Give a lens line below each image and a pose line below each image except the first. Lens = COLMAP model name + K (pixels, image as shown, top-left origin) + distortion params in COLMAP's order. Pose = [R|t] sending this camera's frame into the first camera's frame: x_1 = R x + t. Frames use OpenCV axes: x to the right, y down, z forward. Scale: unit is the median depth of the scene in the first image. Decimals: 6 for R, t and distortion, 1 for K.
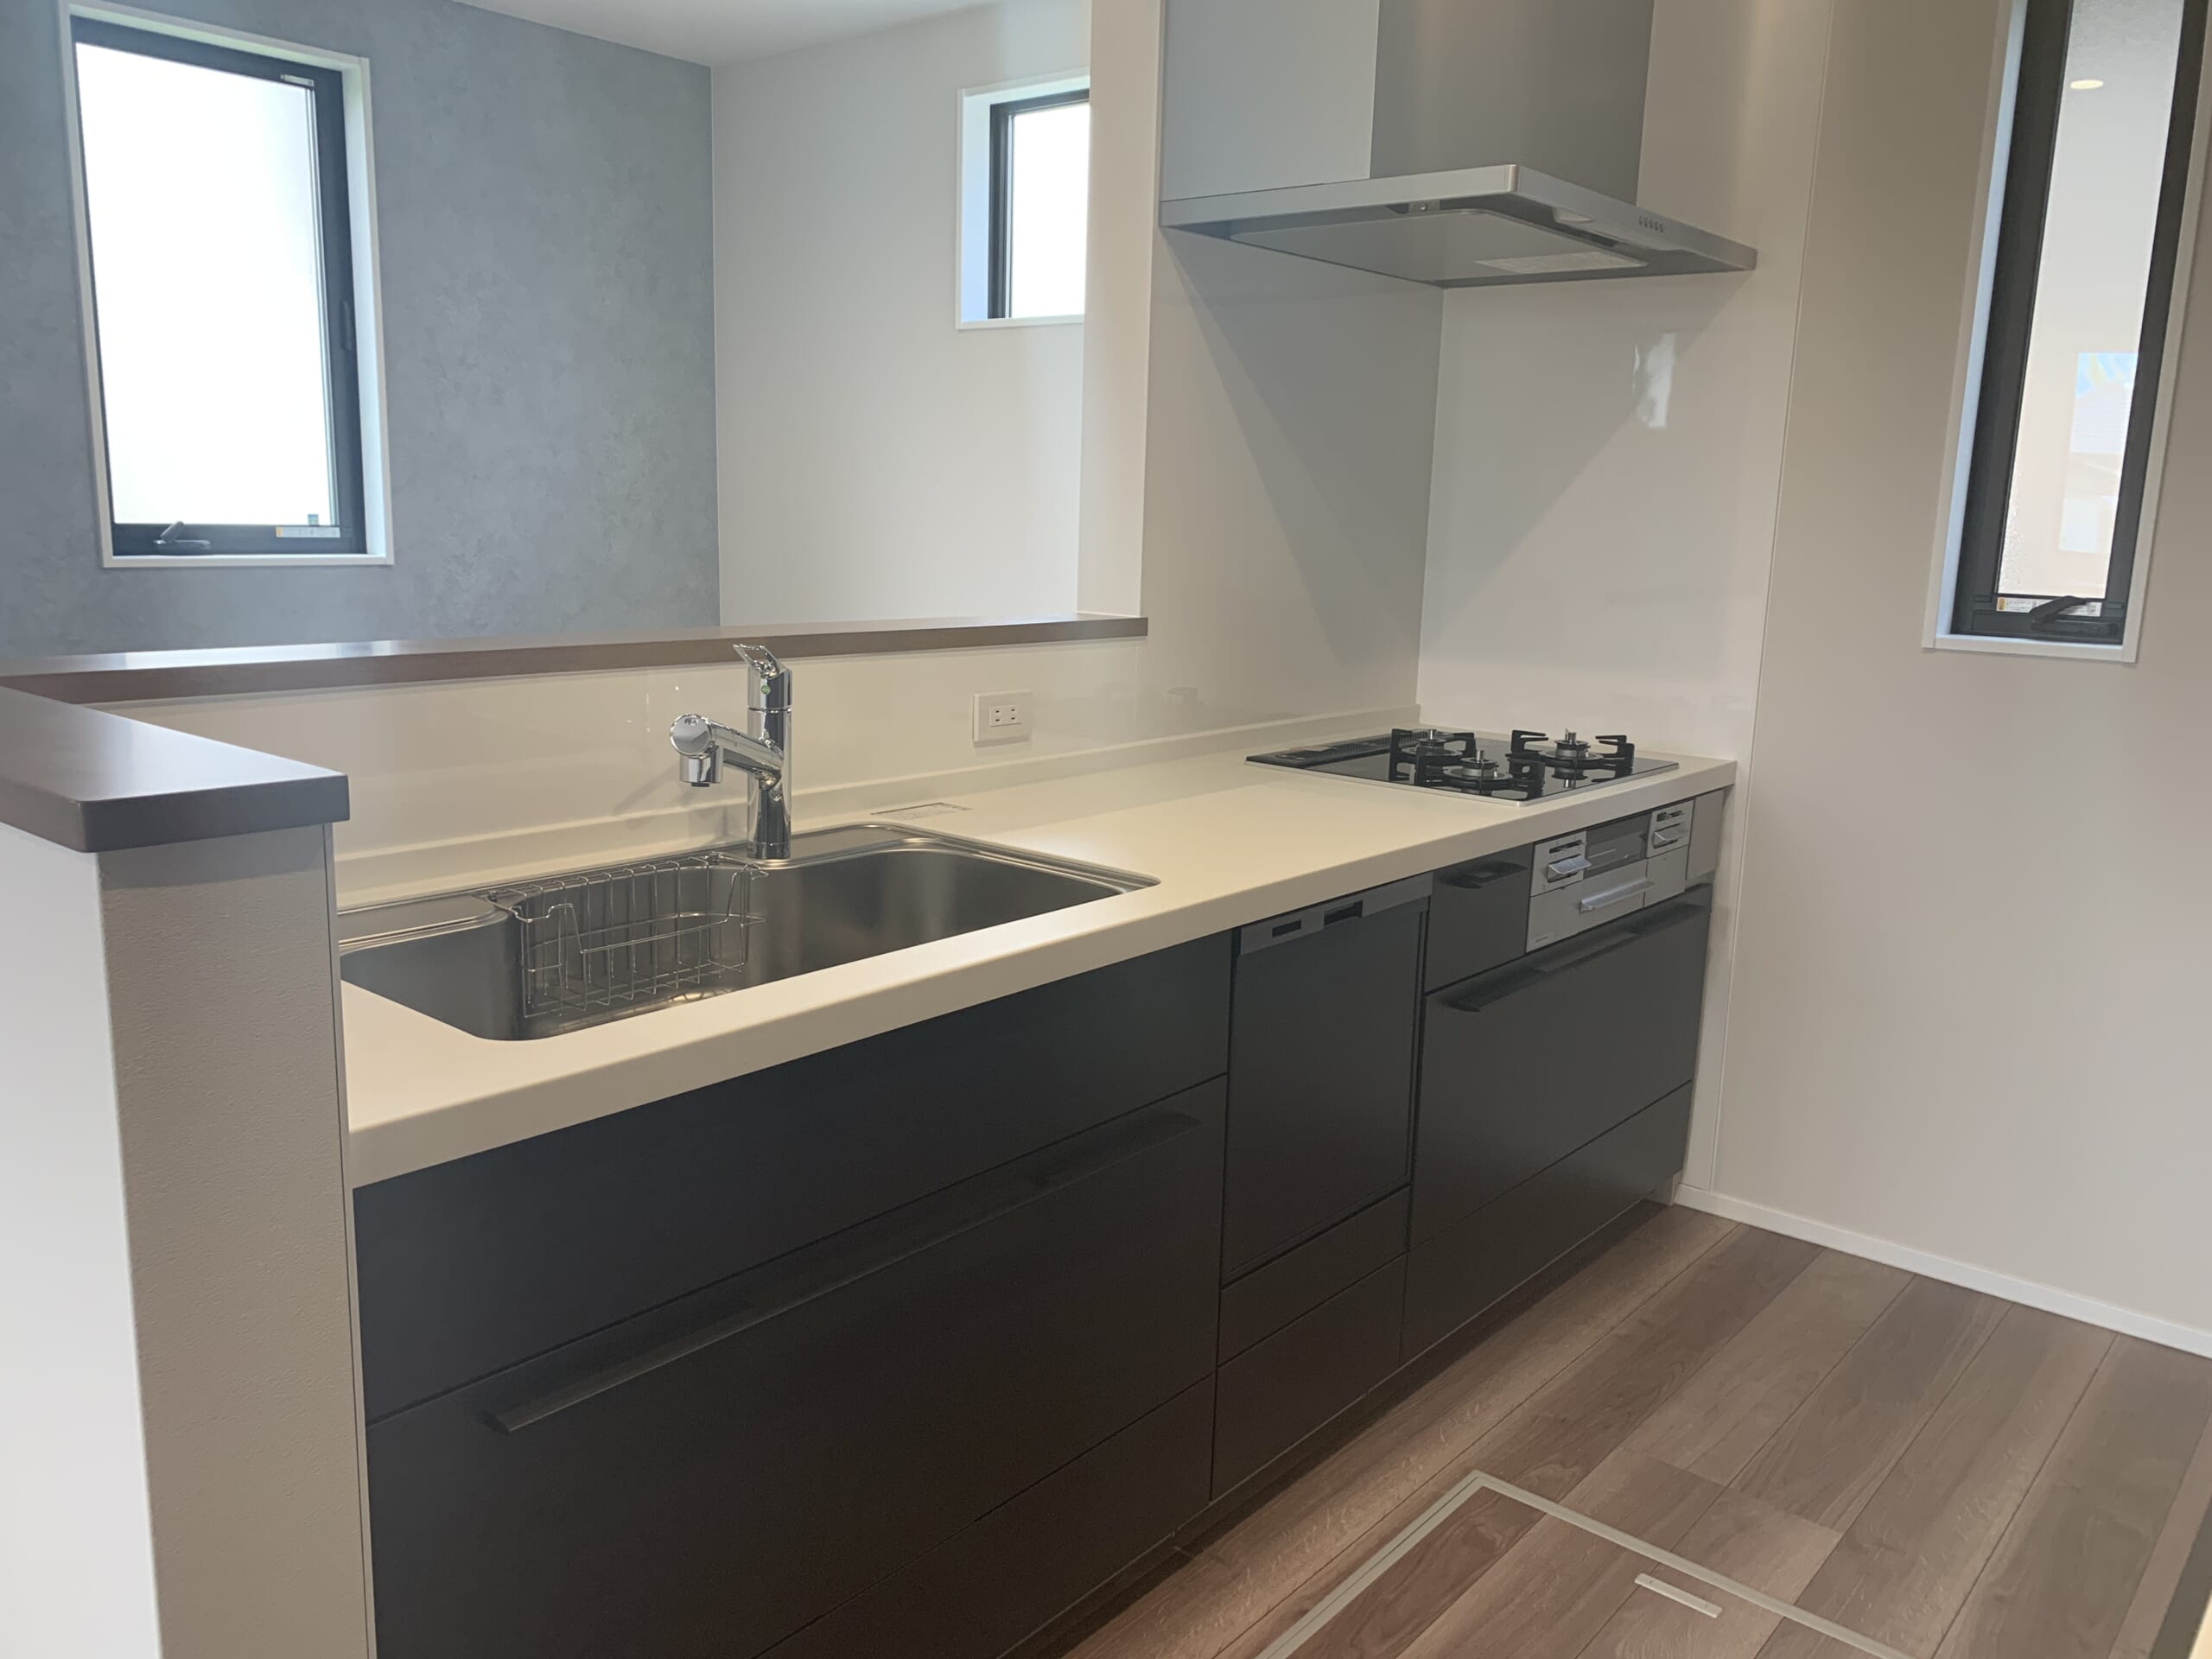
lens RADIAL K [[1694.2, 0, 1096.8], [0, 1694.2, 811.2], [0, 0, 1]] dist [0.060512, -0.046028]
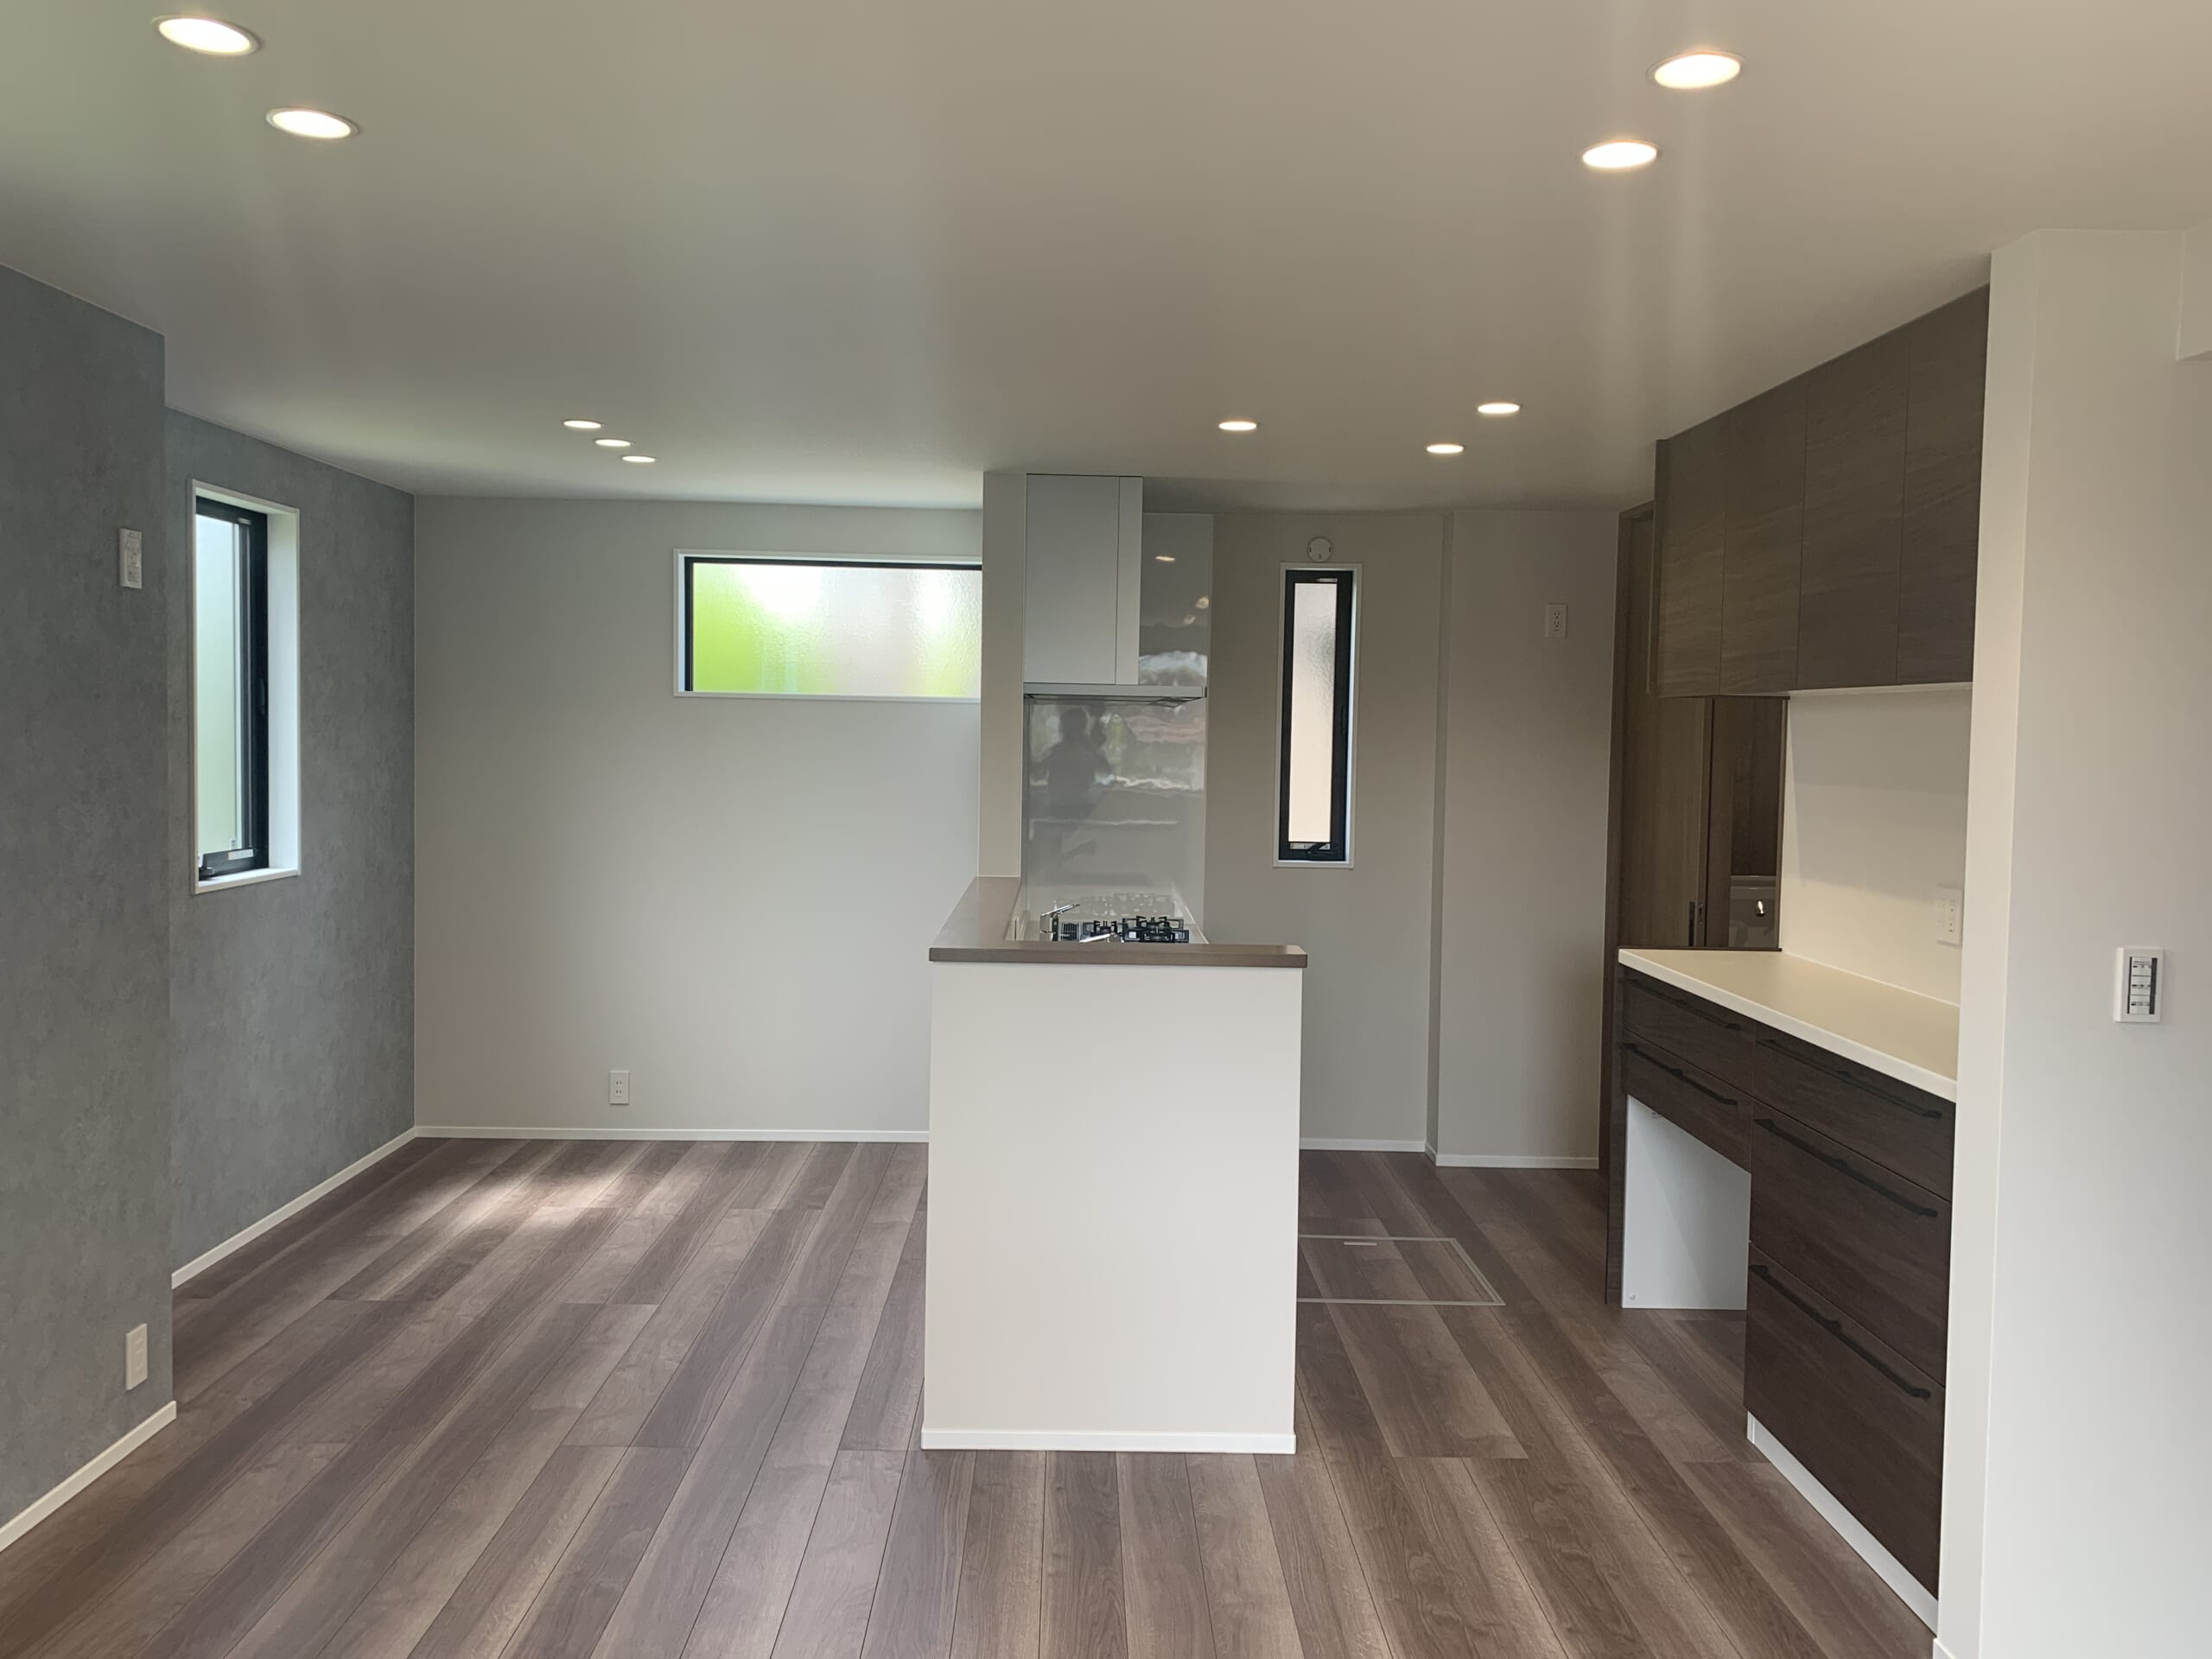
lens RADIAL K [[1694.2, 0, 1096.8], [0, 1694.2, 811.2], [0, 0, 1]] dist [0.060512, -0.046028]
pose [[0.753994, -0.044074, 0.655401, -1.116872], [0.121202, 0.989950, -0.072863, -0.032463], [-0.645603, 0.134375, 0.751759, -0.522074]]
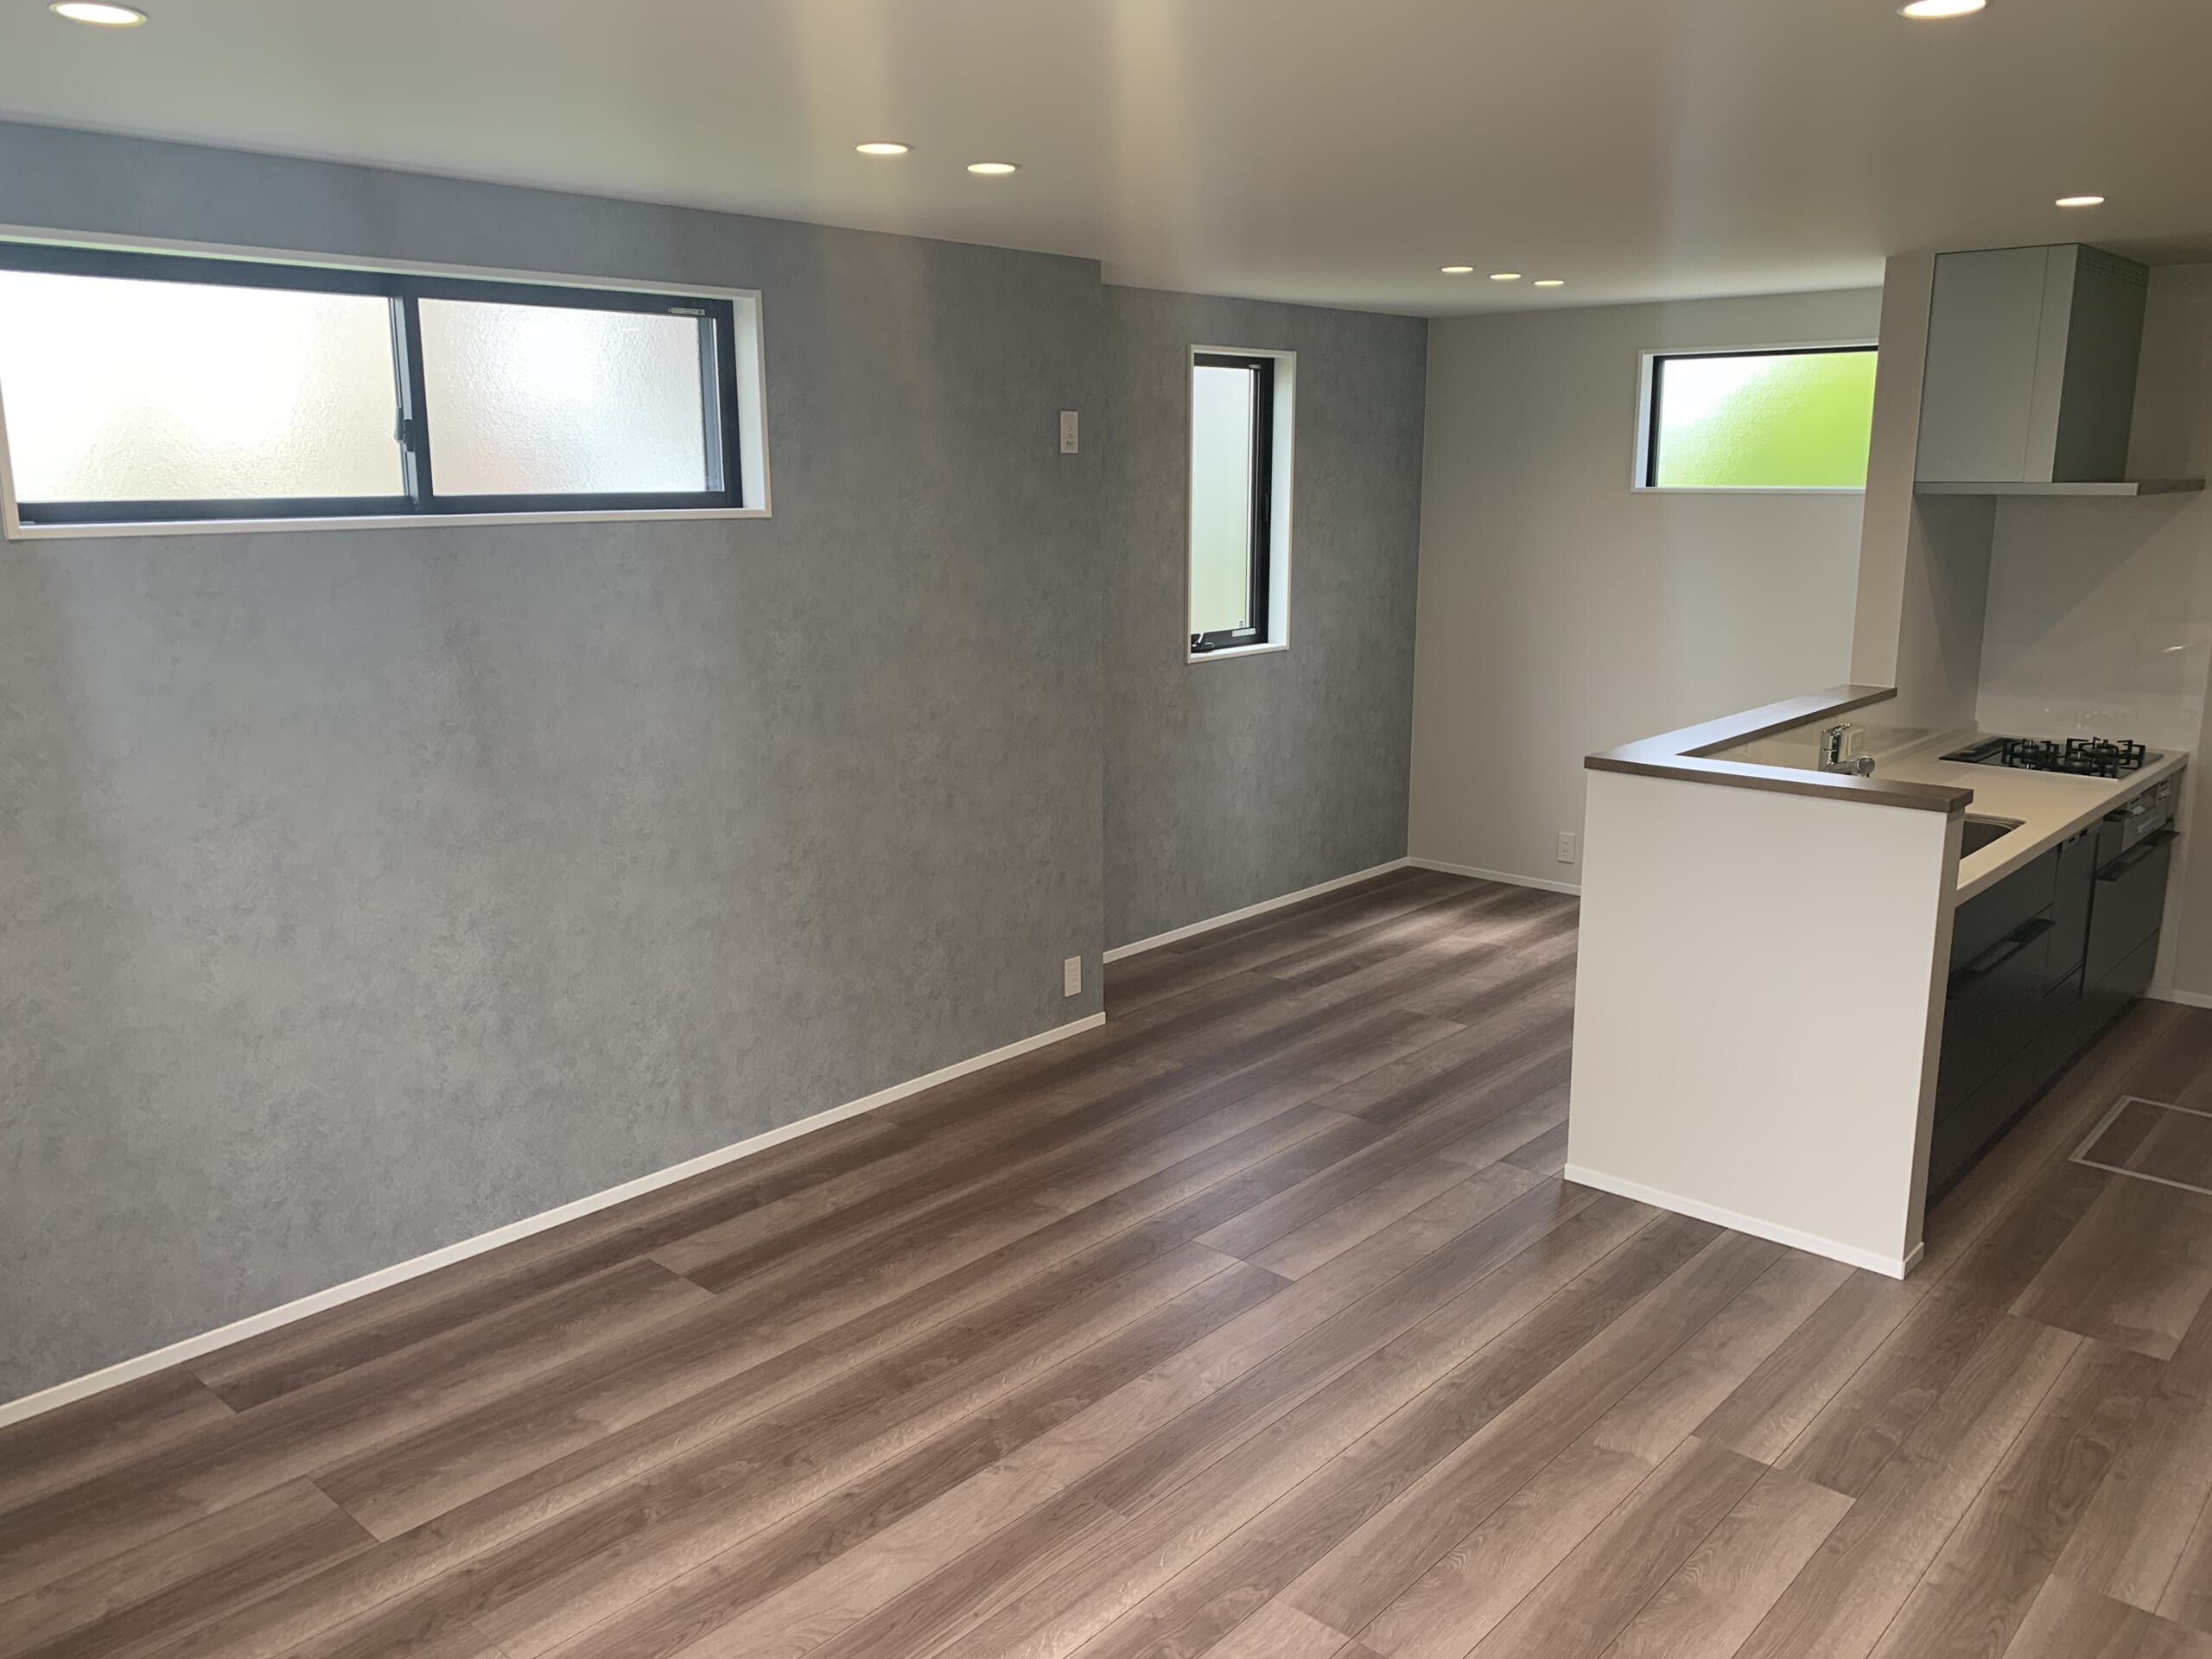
lens RADIAL K [[1694.2, 0, 1096.8], [0, 1694.2, 811.2], [0, 0, 1]] dist [0.060512, -0.046028]
pose [[0.999005, -0.024940, -0.036986, -0.748608], [0.025604, 0.999517, 0.017602, -0.028157], [0.036529, -0.018531, 0.999161, -0.912821]]
